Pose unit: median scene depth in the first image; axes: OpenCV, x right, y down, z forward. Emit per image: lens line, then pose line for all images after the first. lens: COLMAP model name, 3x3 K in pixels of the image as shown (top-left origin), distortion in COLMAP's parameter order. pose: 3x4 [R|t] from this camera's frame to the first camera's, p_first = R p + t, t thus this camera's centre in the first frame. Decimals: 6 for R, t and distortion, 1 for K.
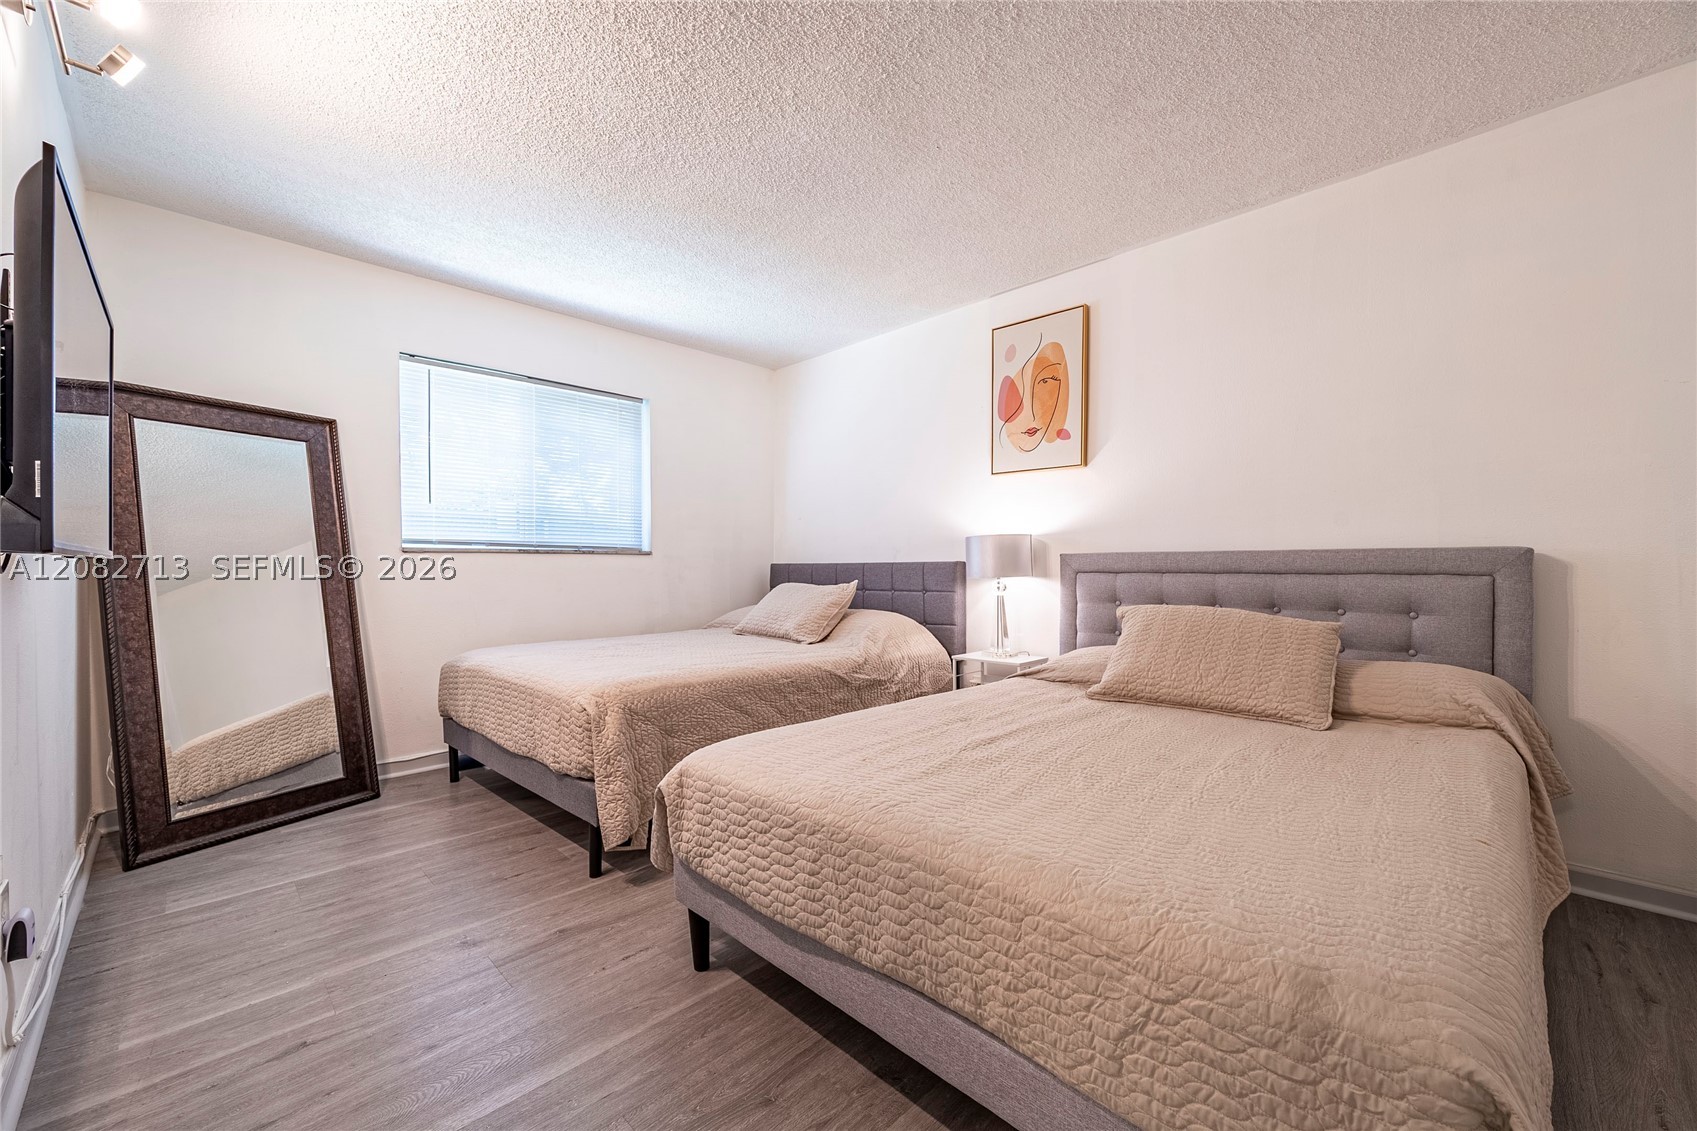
lens RADIAL K [[678.0, 0, 852.0], [0, 678.0, 571.5], [0, 0, 1]] dist [-0.001696, -0.000251]
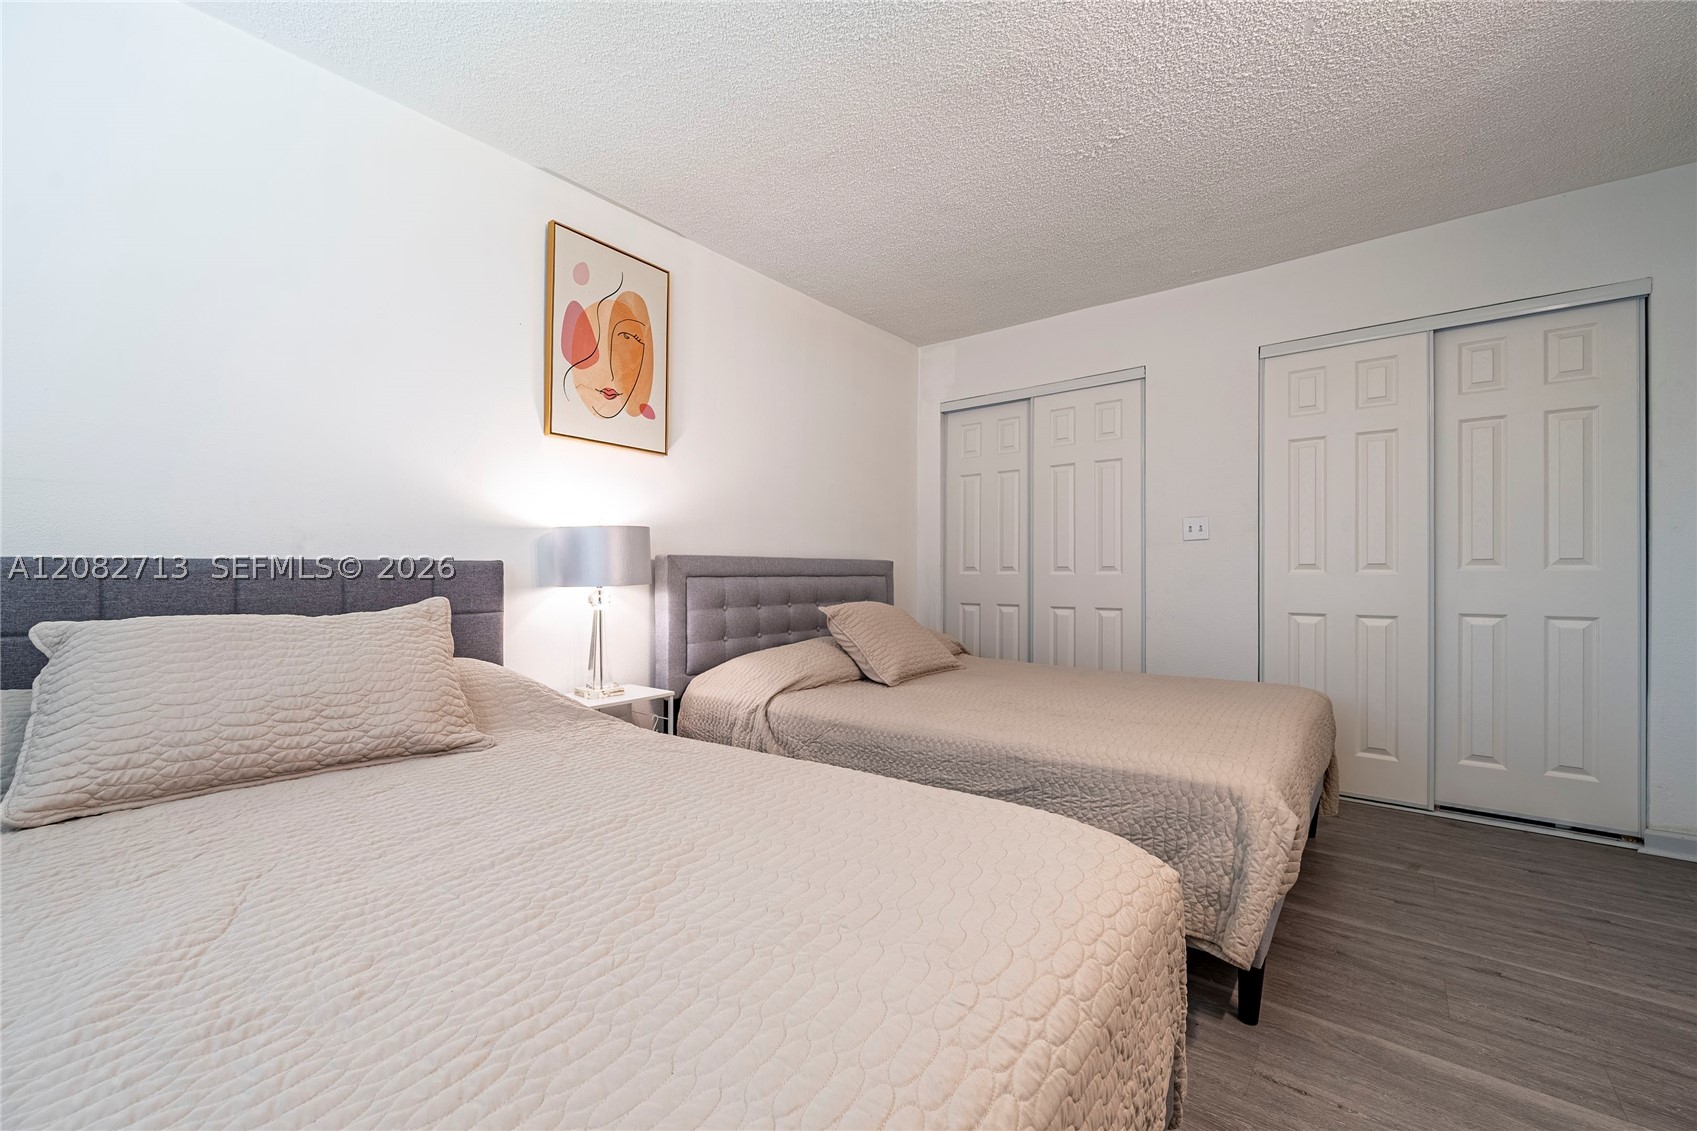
lens RADIAL K [[678.0, 0, 854.3], [0, 678.0, 571.8], [0, 0, 1]] dist [-0.001696, -0.000251]
pose [[-0.117804, -0.001348, 0.993036, -0.559051], [0.003966, 0.999990, 0.001828, -0.005596], [-0.993029, 0.004153, -0.117797, 0.865048]]
